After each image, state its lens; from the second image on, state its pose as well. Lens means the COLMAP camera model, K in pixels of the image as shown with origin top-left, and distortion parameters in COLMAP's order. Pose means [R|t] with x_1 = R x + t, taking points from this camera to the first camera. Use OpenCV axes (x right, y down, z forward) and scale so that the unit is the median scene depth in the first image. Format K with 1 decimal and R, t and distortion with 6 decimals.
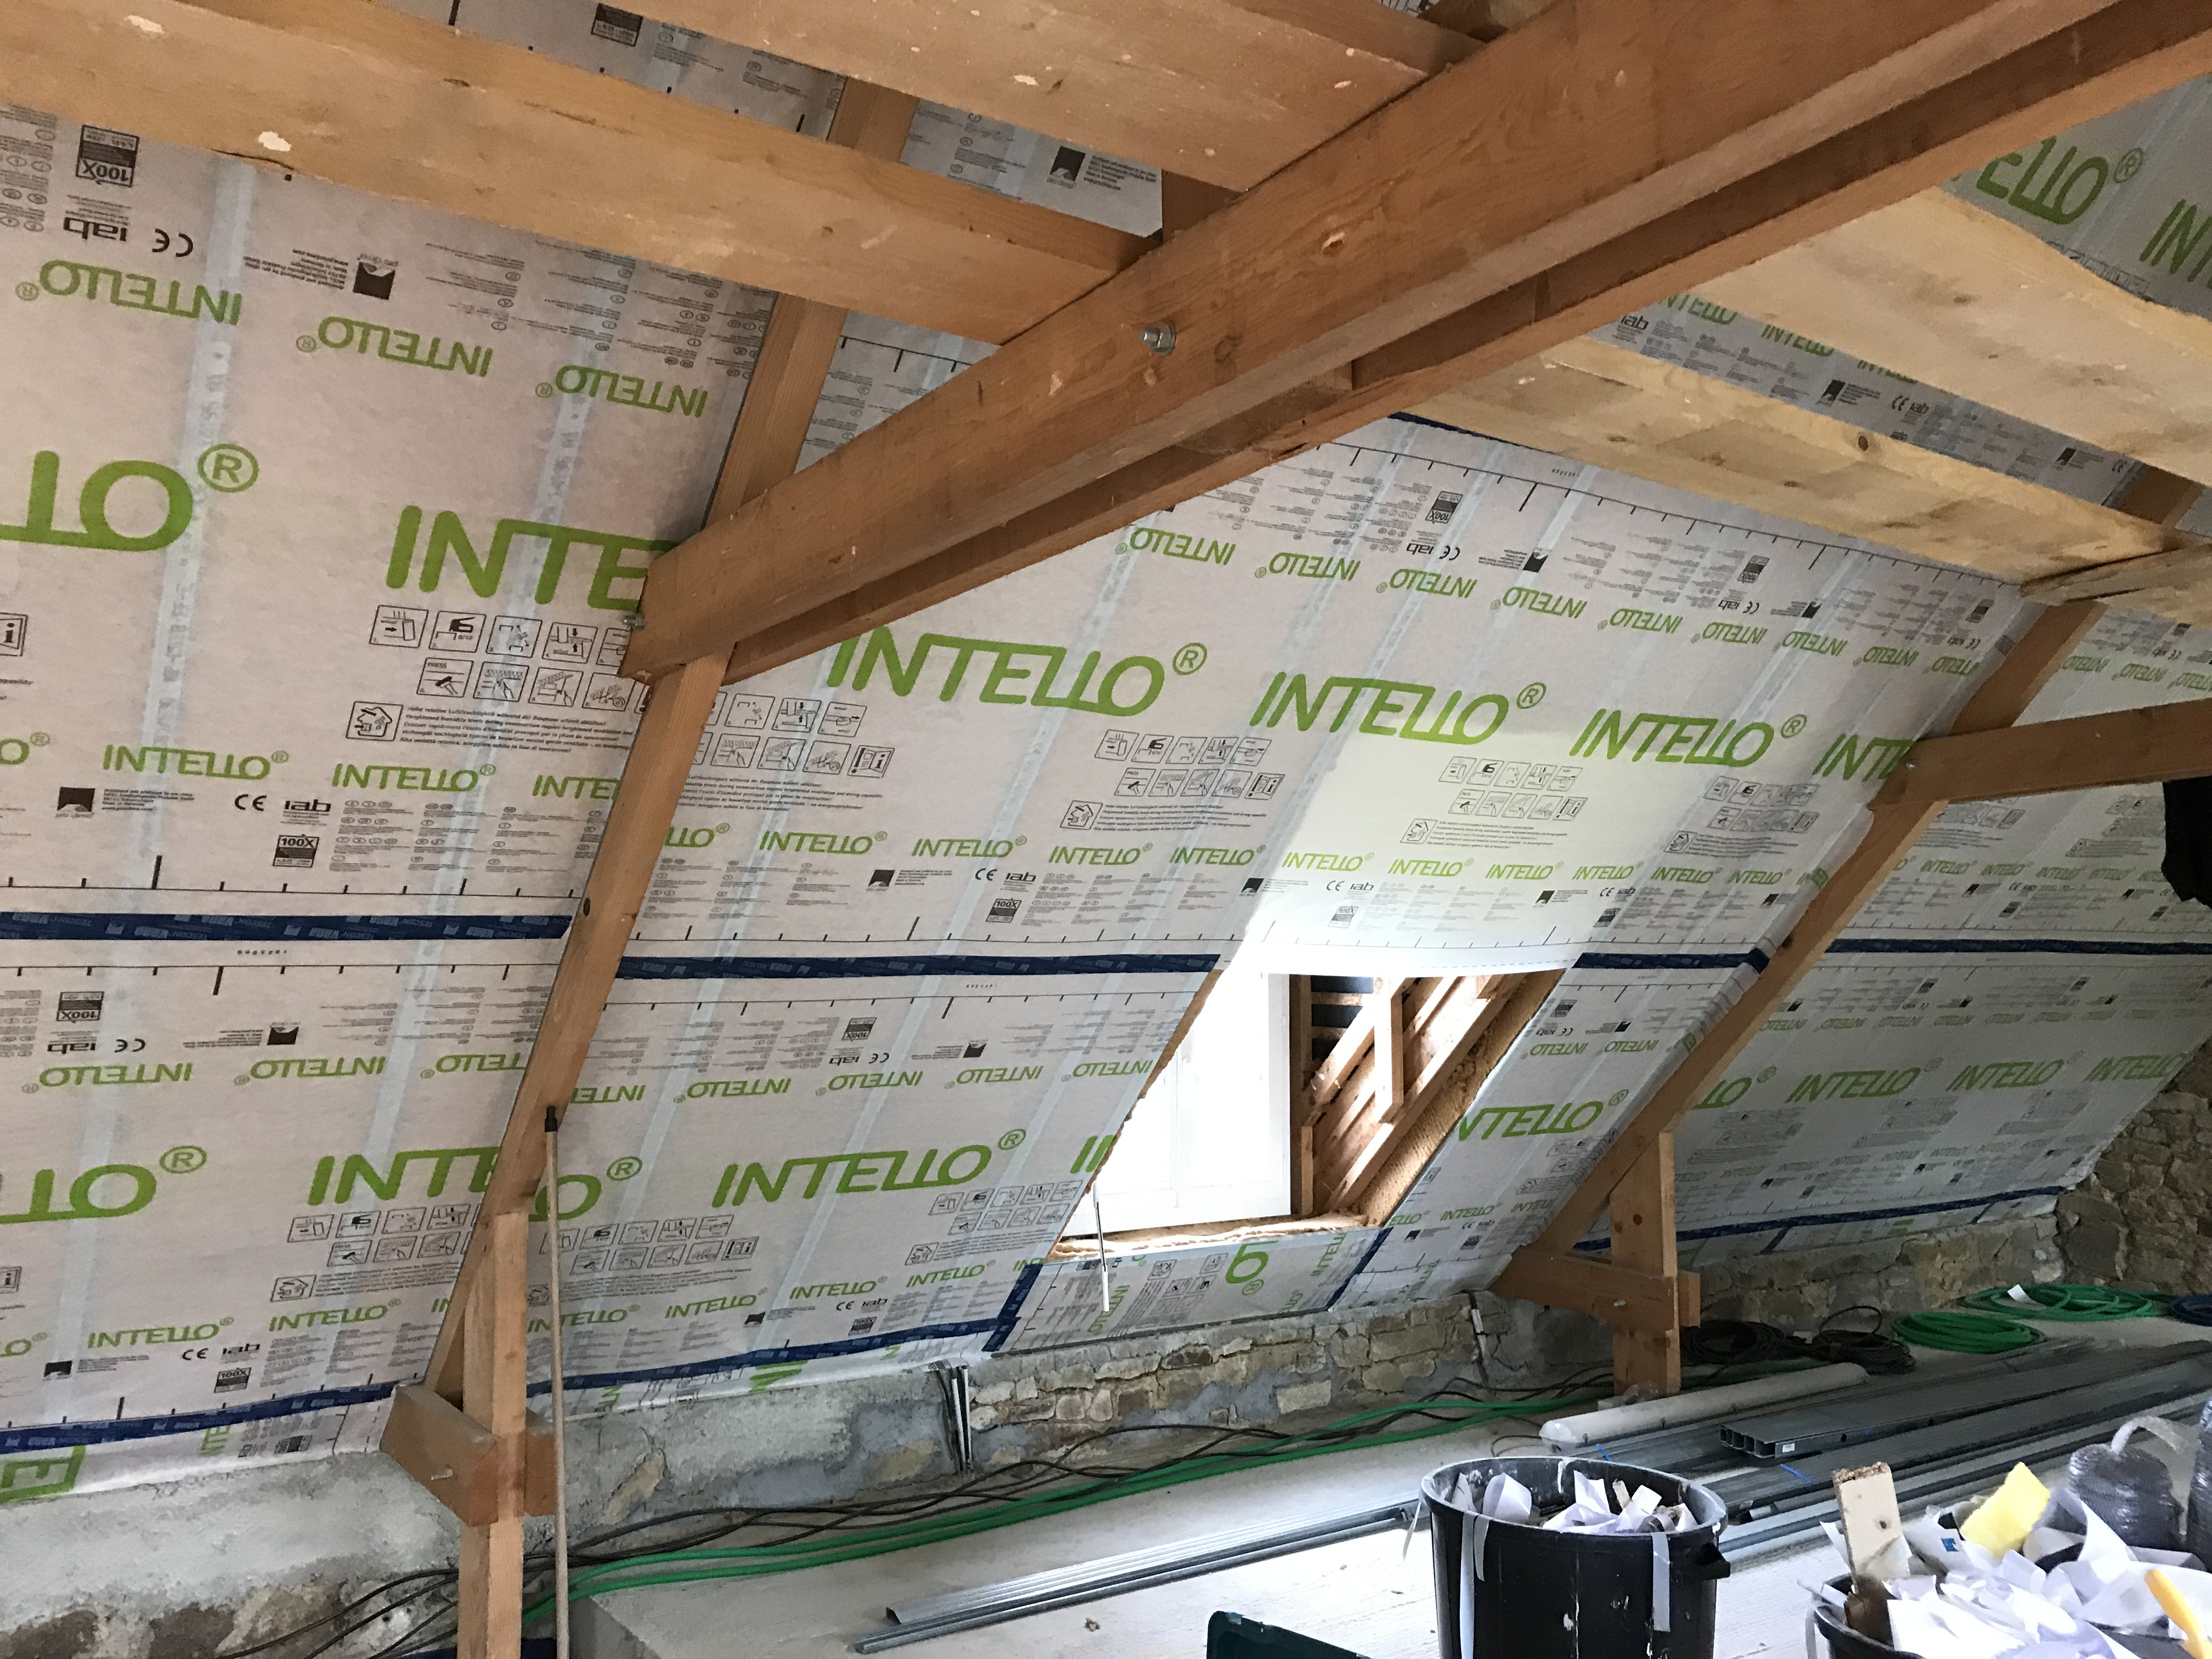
lens RADIAL K [[1801.7, 0, 1107.5], [0, 1801.7, 813.9], [0, 0, 1]] dist [0.021534, -0.002244]
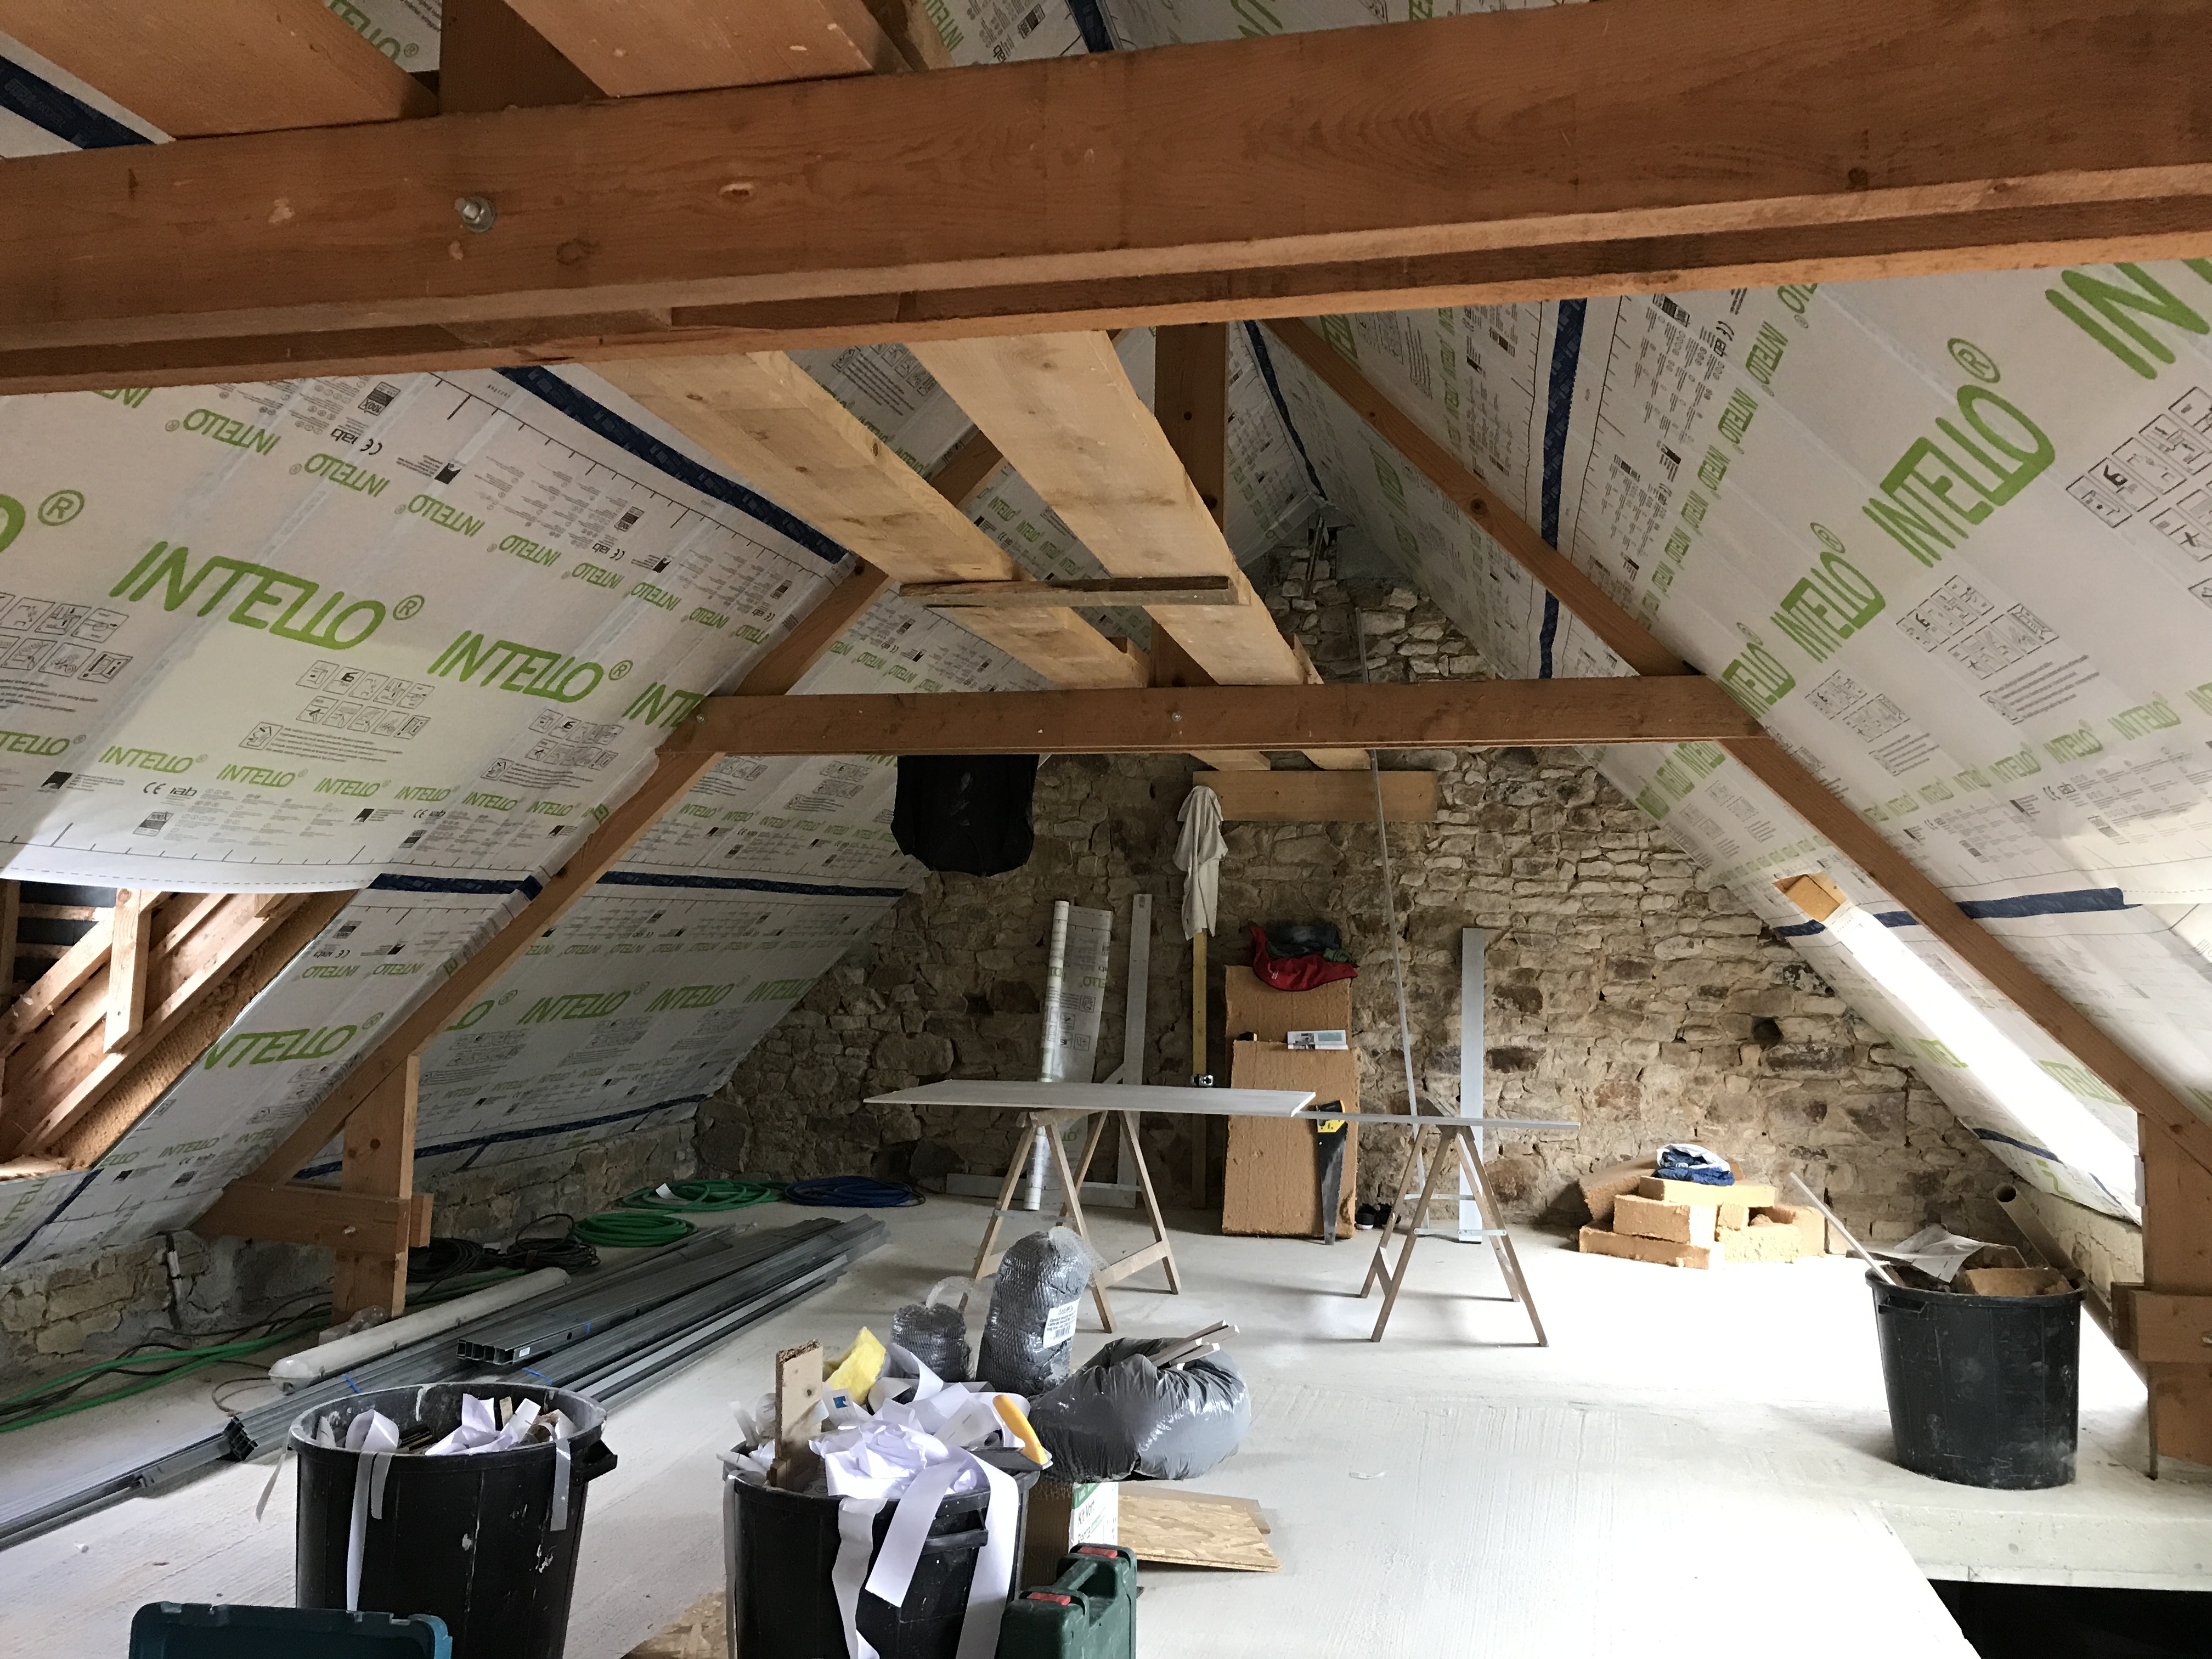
lens RADIAL K [[1806.9, 0, 1105.3], [0, 1806.9, 821.1], [0, 0, 1]] dist [0.013265, -0.003512]
pose [[0.726312, 0.069515, 0.683841, -0.116912], [-0.102920, 0.994656, 0.008201, 0.001107], [-0.679617, -0.076337, 0.729585, 0.029528]]
